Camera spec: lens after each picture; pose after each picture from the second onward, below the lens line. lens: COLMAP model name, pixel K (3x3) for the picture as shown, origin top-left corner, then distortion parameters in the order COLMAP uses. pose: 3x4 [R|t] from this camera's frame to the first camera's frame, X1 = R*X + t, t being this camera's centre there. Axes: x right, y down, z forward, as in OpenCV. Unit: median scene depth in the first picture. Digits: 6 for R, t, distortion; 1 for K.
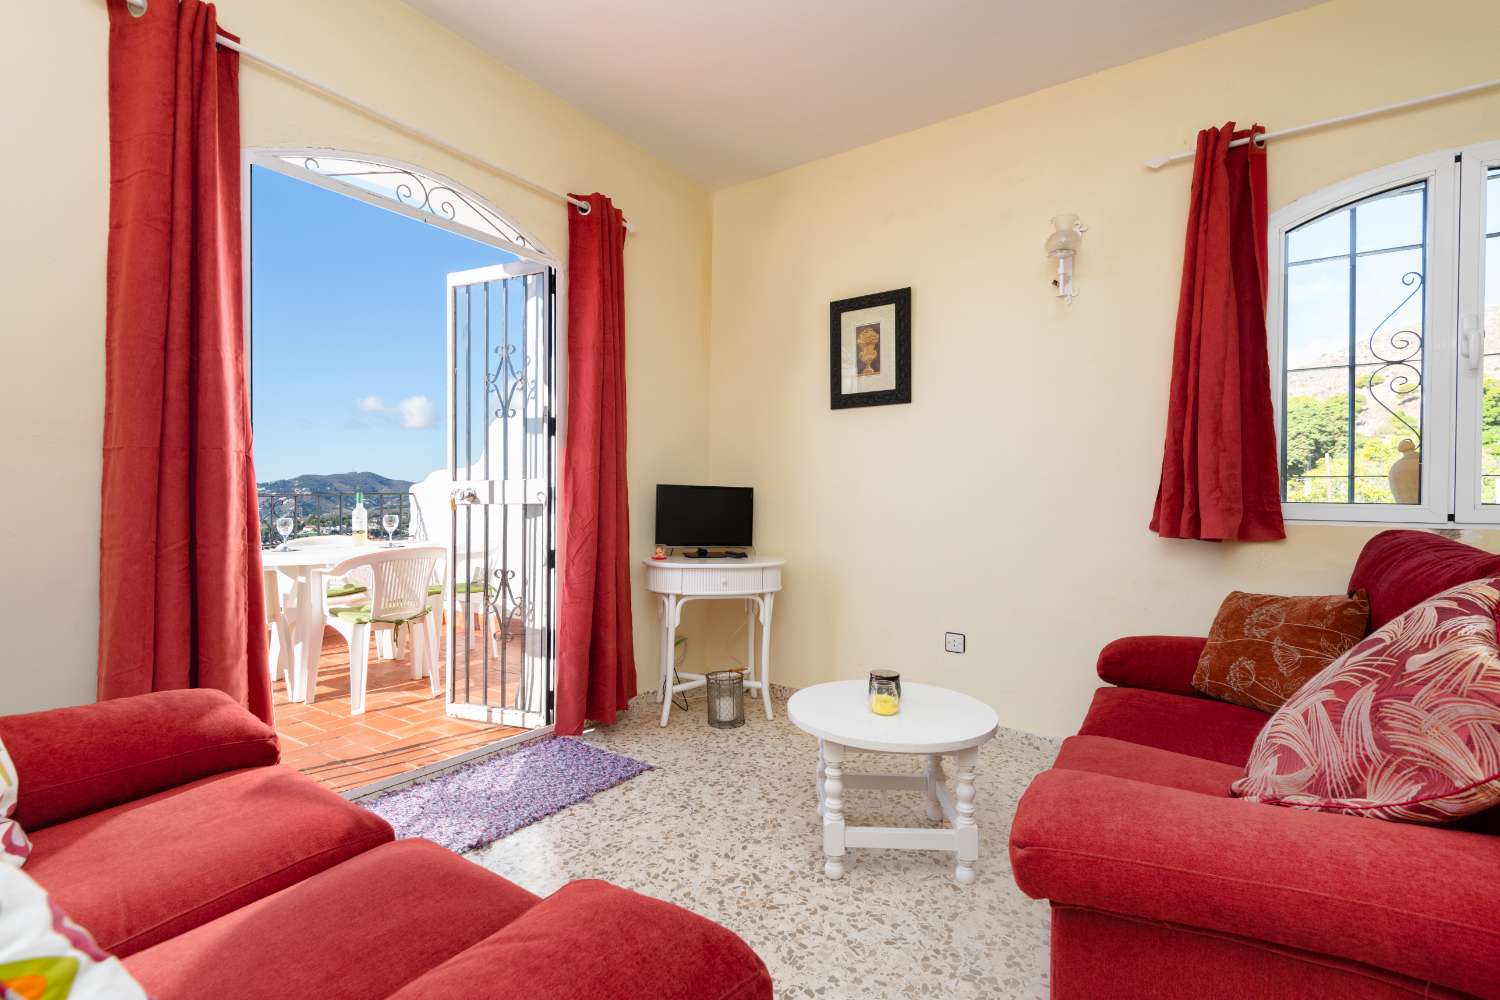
lens RADIAL K [[694.7, 0, 734.1], [0, 694.7, 500.7], [0, 0, 1]] dist [0.019044, -0.010278]
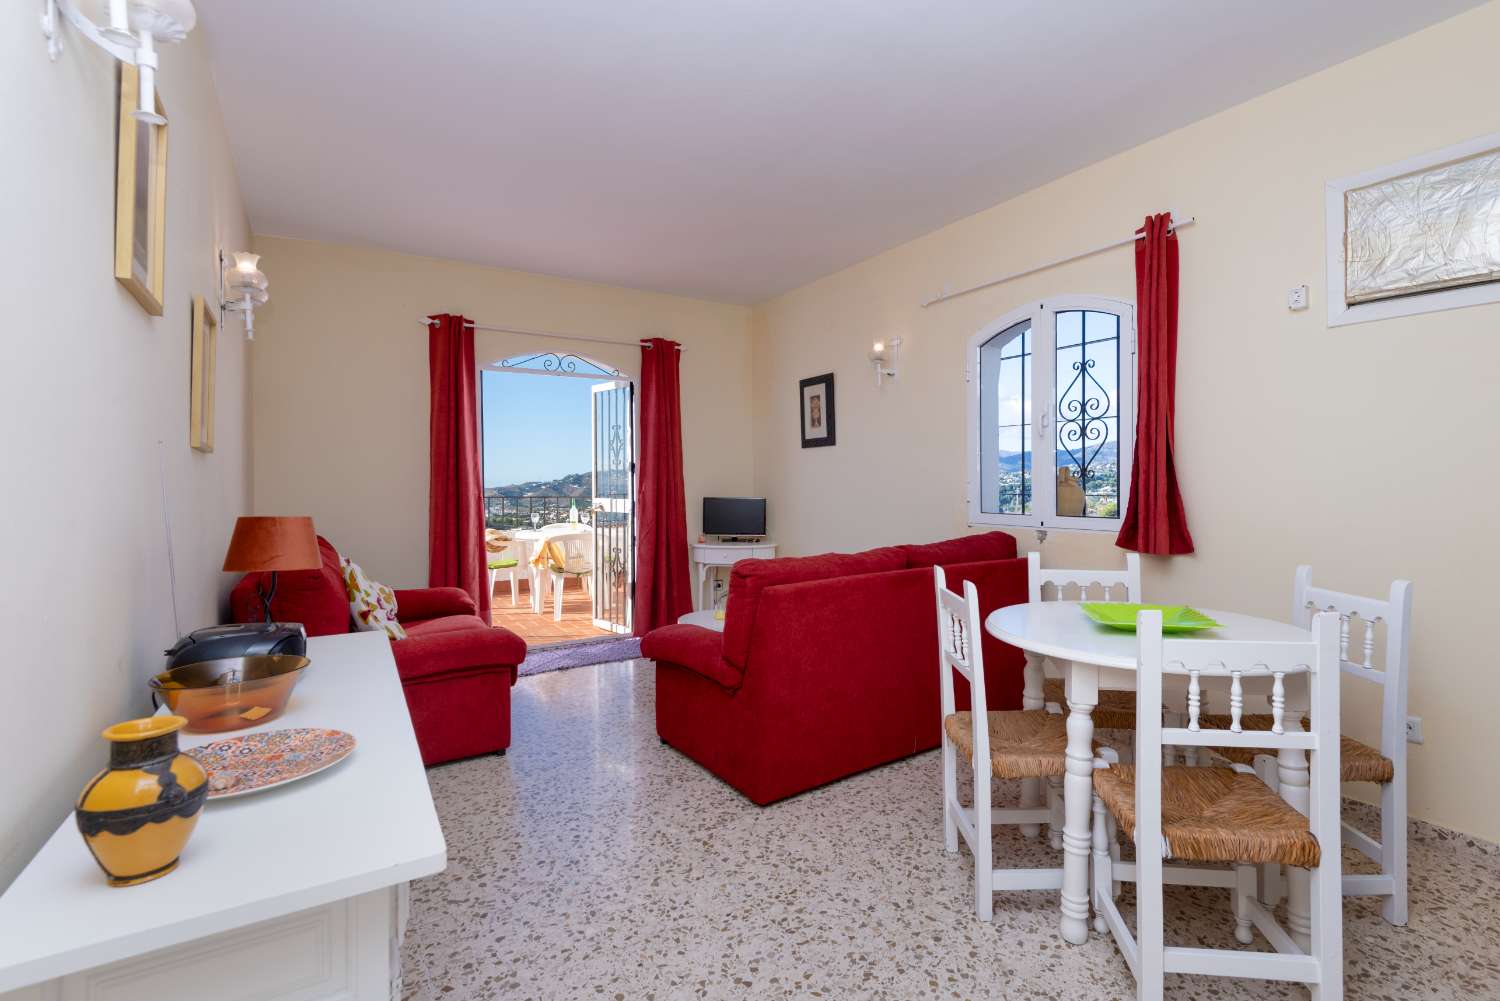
lens RADIAL K [[694.7, 0, 754.2], [0, 694.7, 493.5], [0, 0, 1]] dist [0.019044, -0.010278]
pose [[0.916839, -0.016510, -0.398917, 0.710594], [0.018563, 0.999827, 0.001284, -0.036530], [0.398826, -0.008582, 0.916986, -0.515149]]
